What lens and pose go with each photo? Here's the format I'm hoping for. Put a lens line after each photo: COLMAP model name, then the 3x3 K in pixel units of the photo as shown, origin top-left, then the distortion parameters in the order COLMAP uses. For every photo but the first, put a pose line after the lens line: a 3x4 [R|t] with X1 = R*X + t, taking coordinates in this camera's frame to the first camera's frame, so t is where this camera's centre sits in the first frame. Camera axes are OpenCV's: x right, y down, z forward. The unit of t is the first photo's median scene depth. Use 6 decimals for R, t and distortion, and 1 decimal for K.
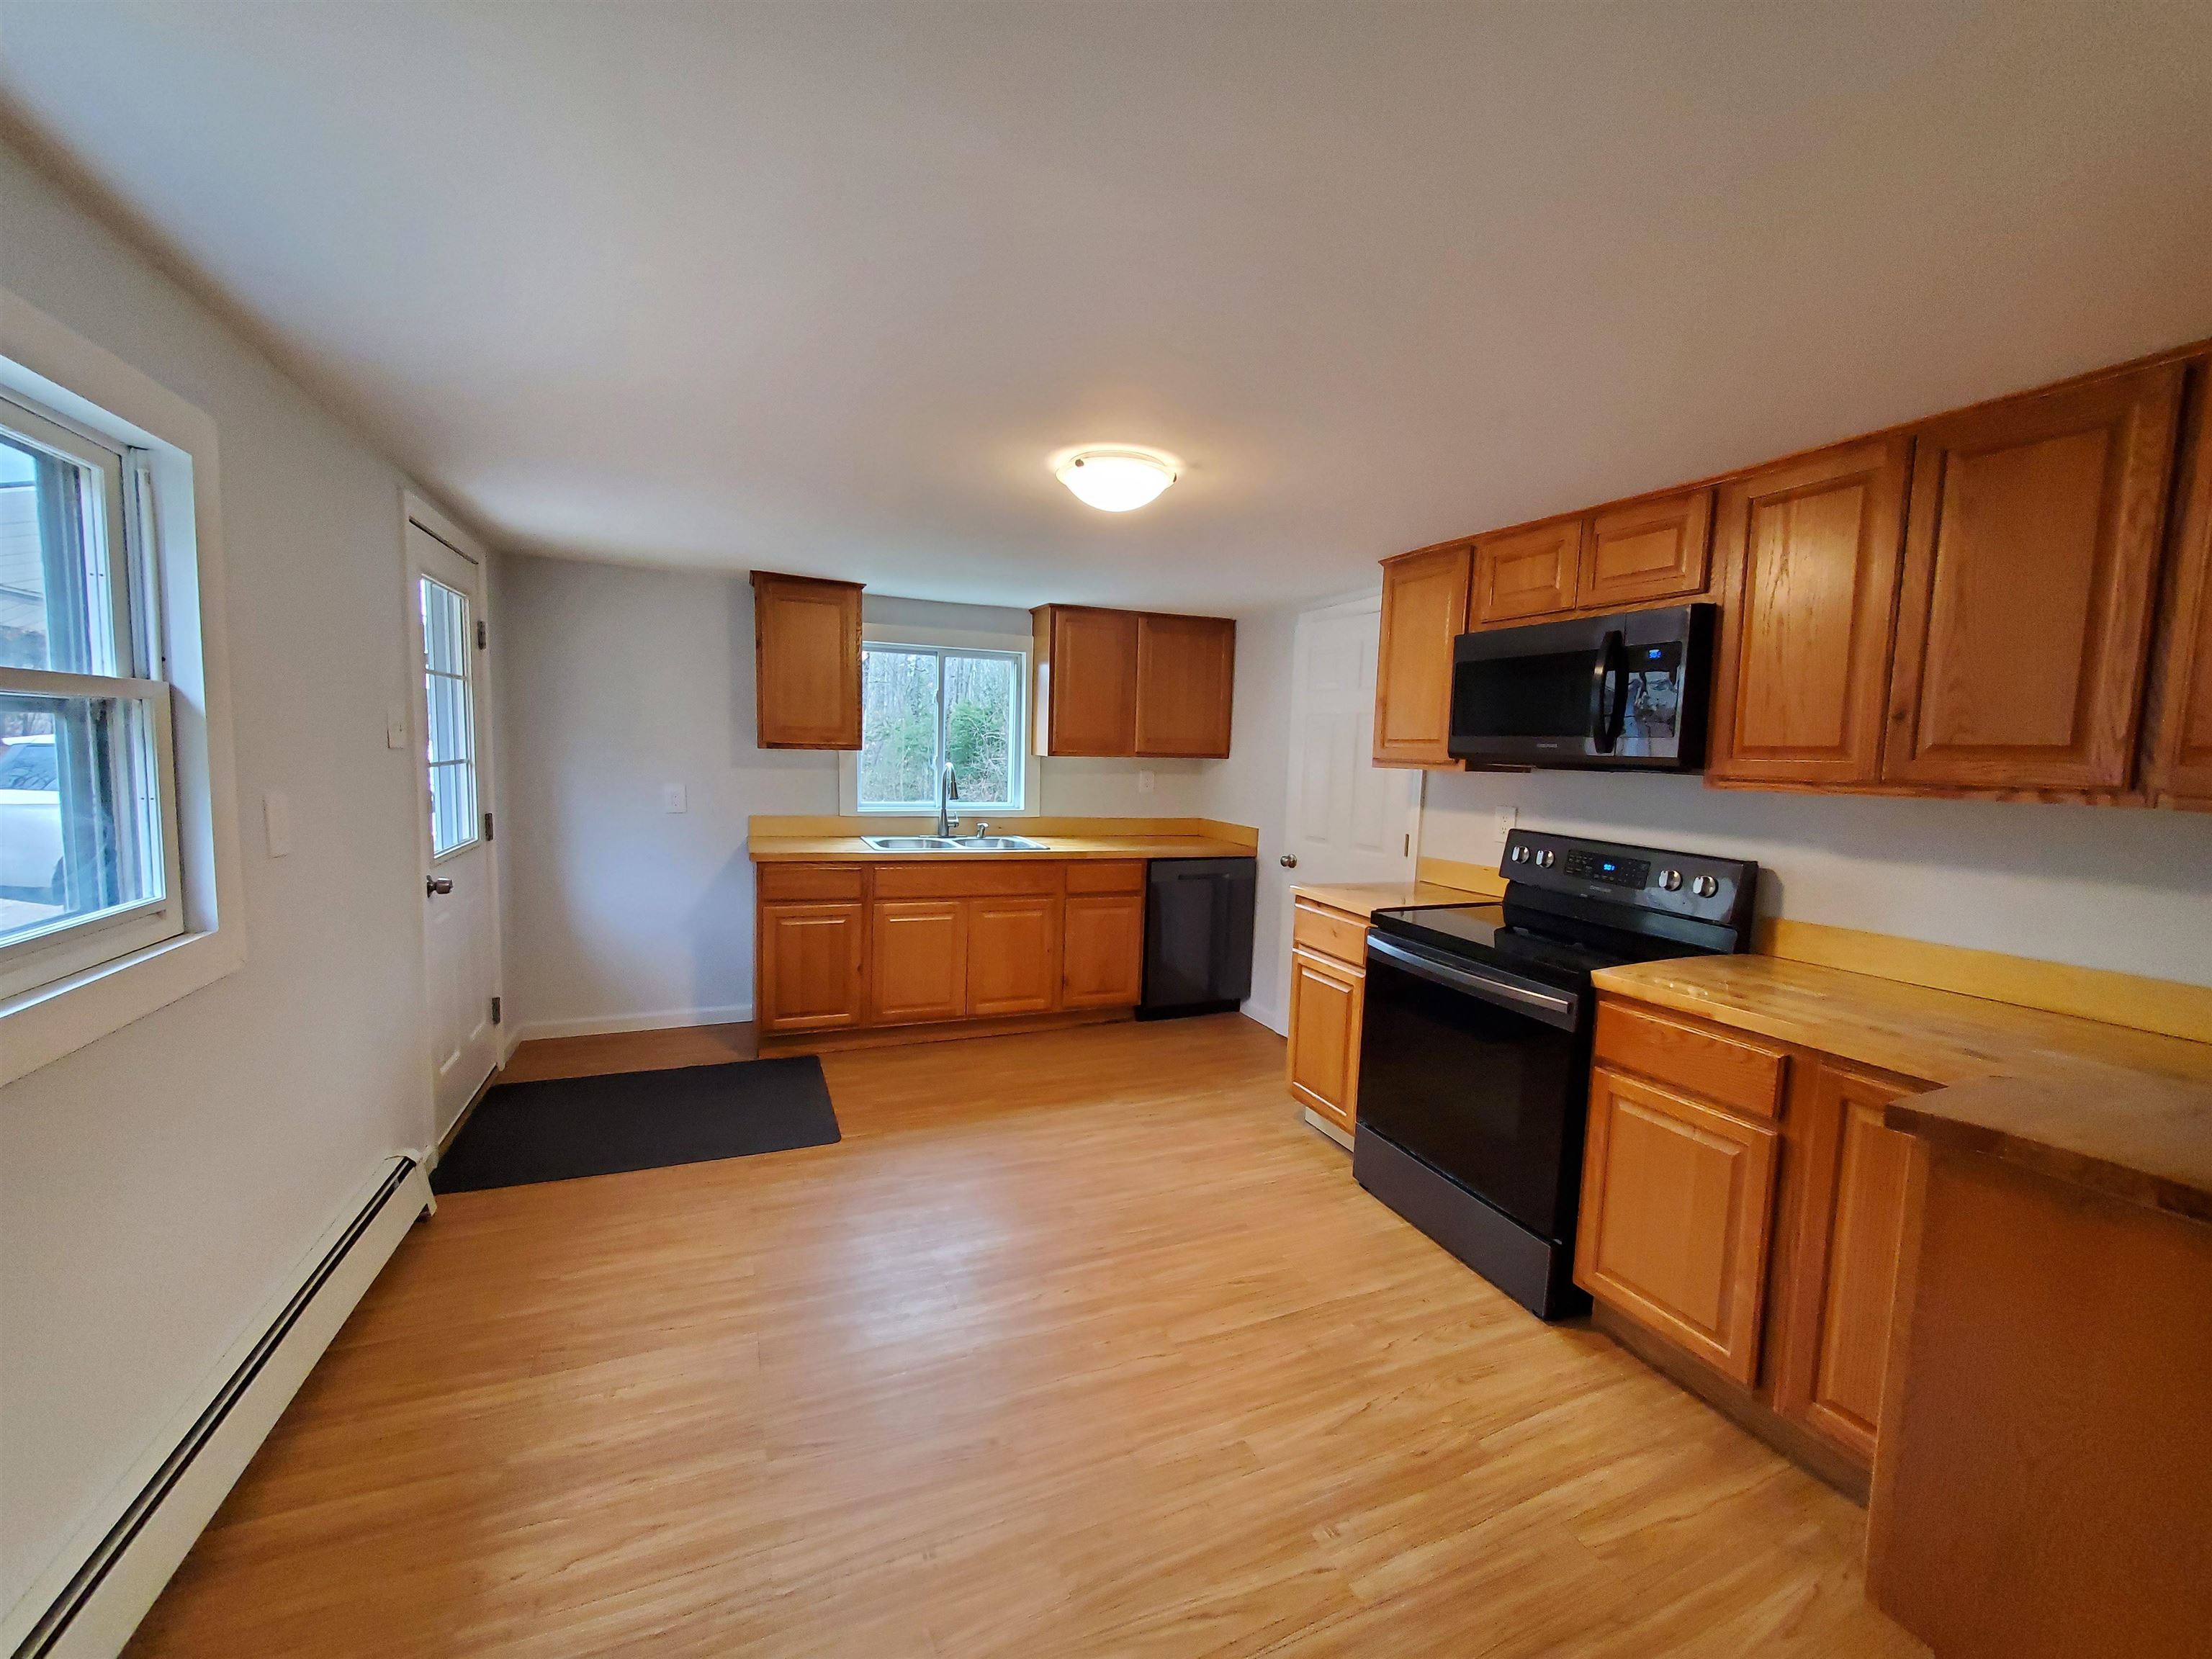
lens RADIAL K [[879.5, 0, 1105.6], [0, 879.5, 828.2], [0, 0, 1]] dist [-0.001134, -0.000950]
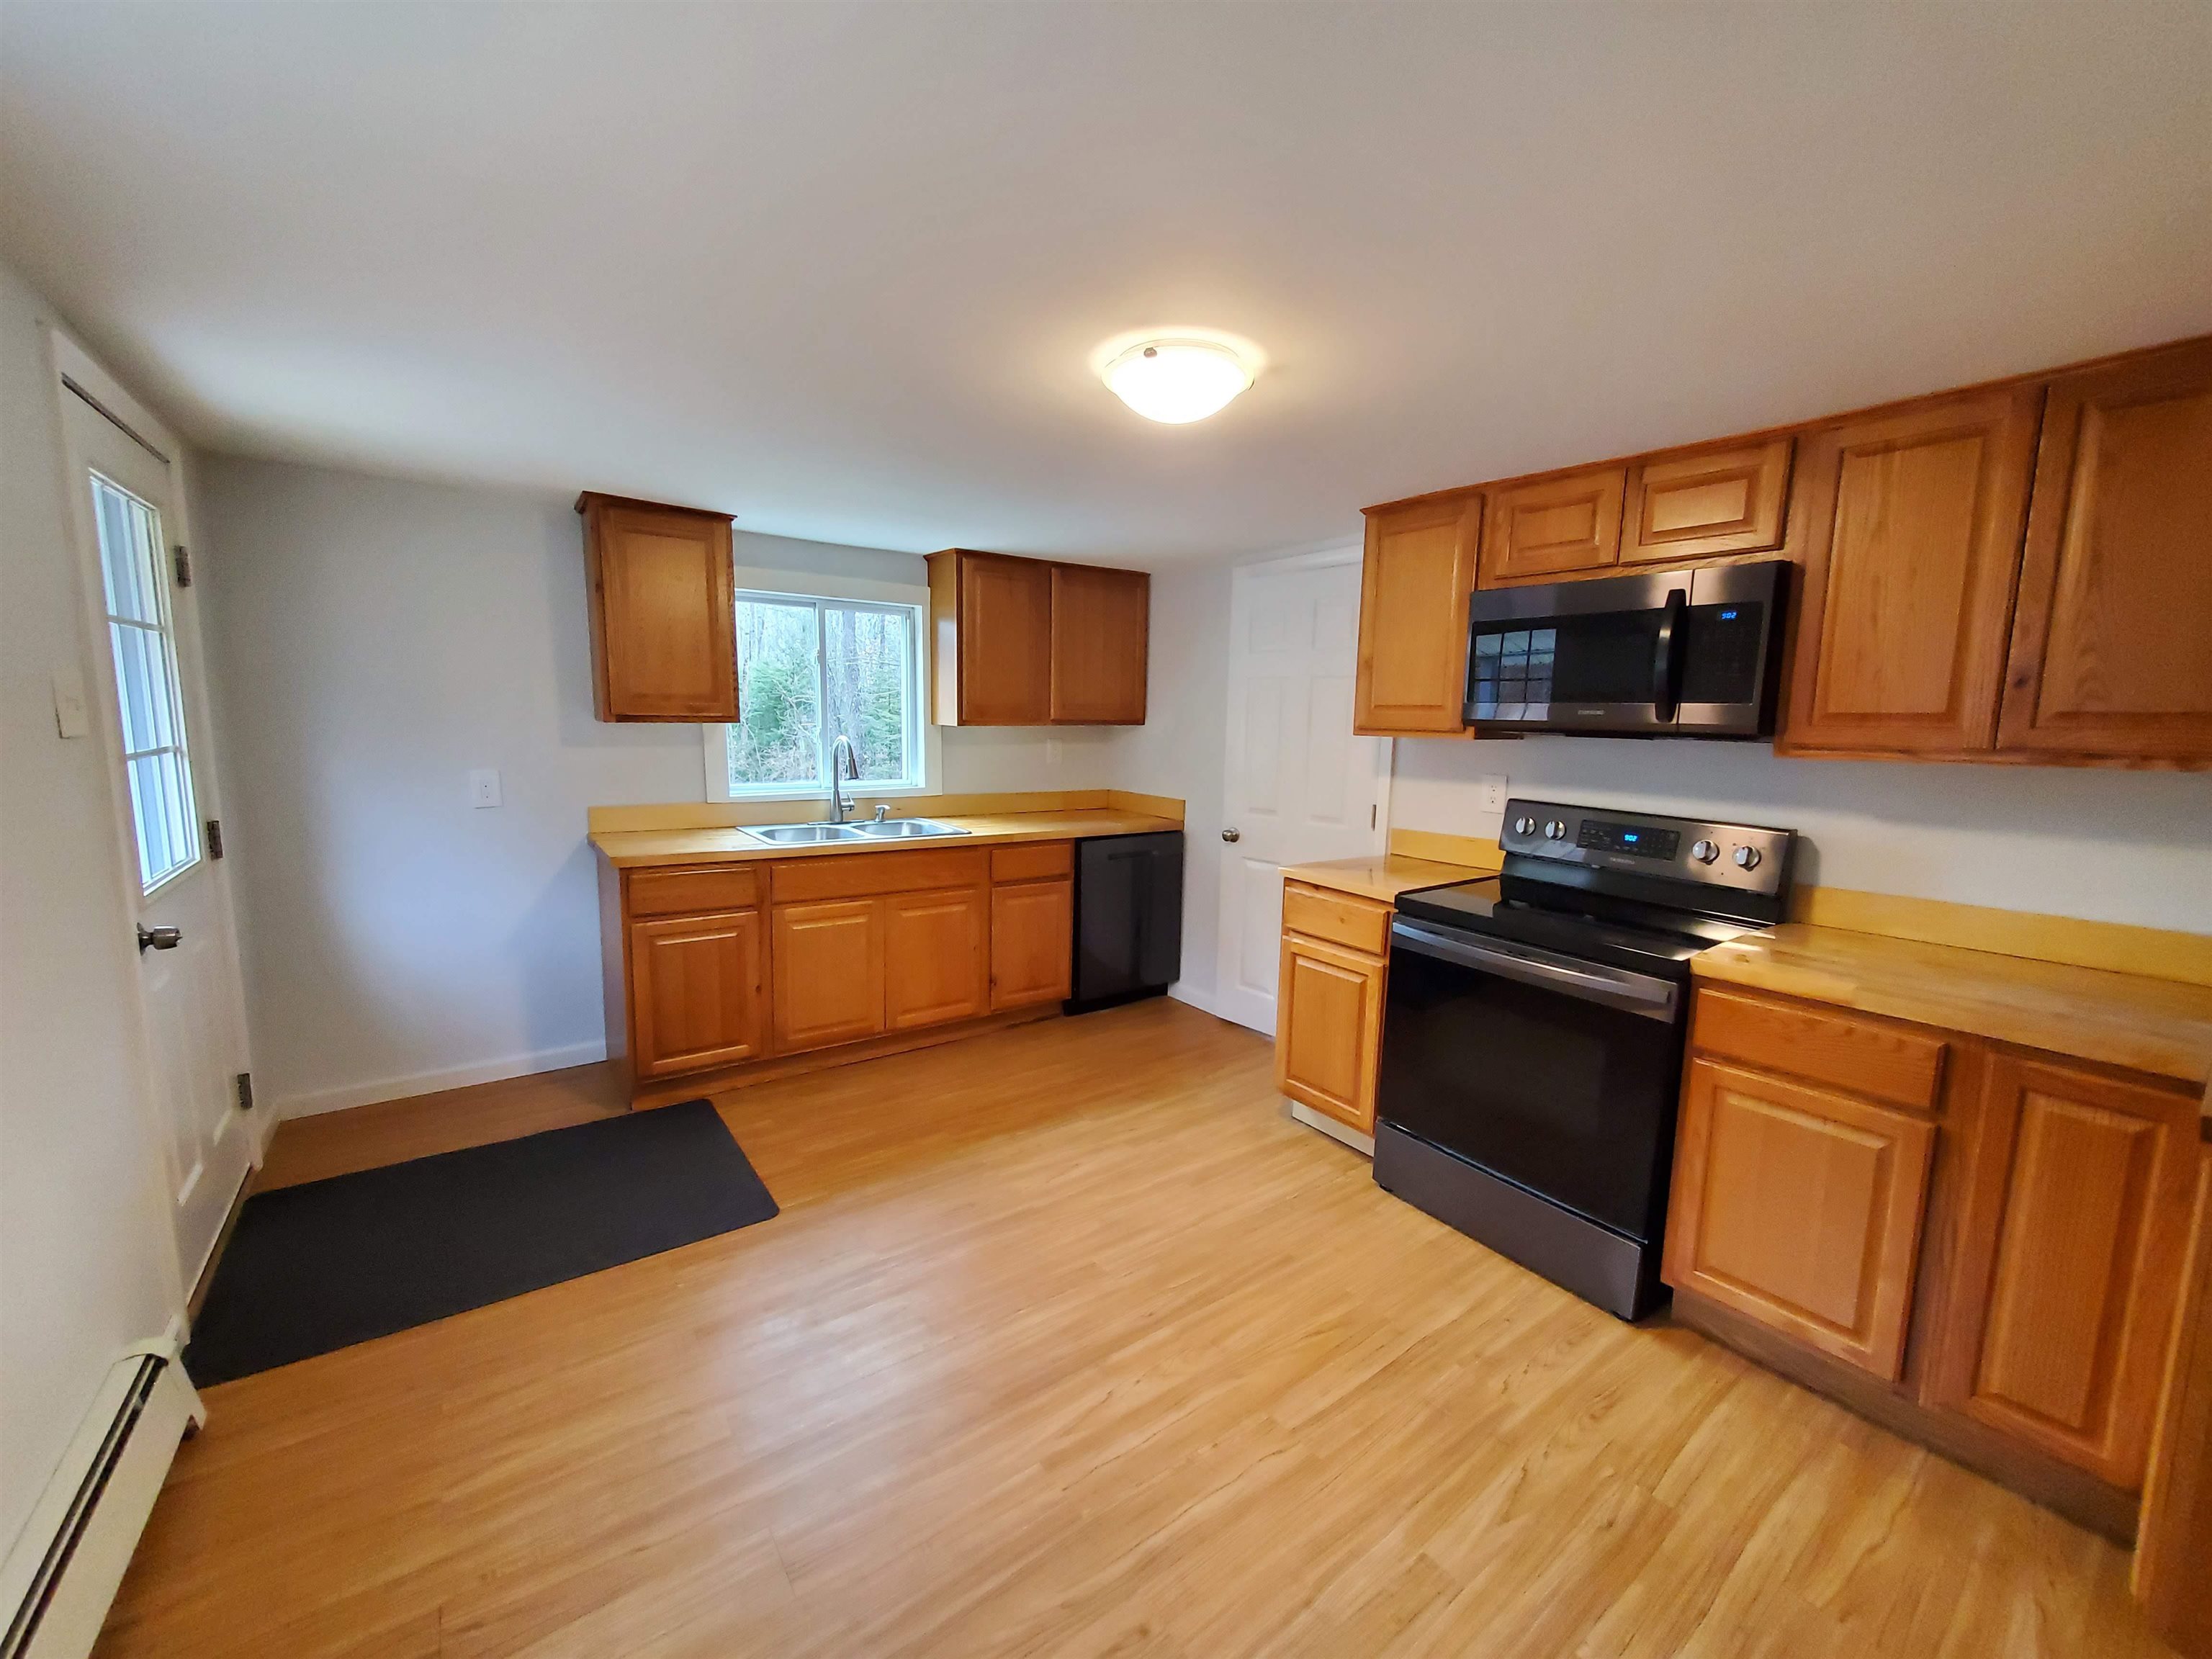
lens RADIAL K [[879.5, 0, 1106.3], [0, 879.5, 830.2], [0, 0, 1]] dist [-0.001134, -0.000950]
pose [[0.974410, -0.040746, 0.221053, -0.186856], [0.030484, 0.998302, 0.049636, -0.027485], [-0.222700, -0.041628, 0.973998, 0.176838]]
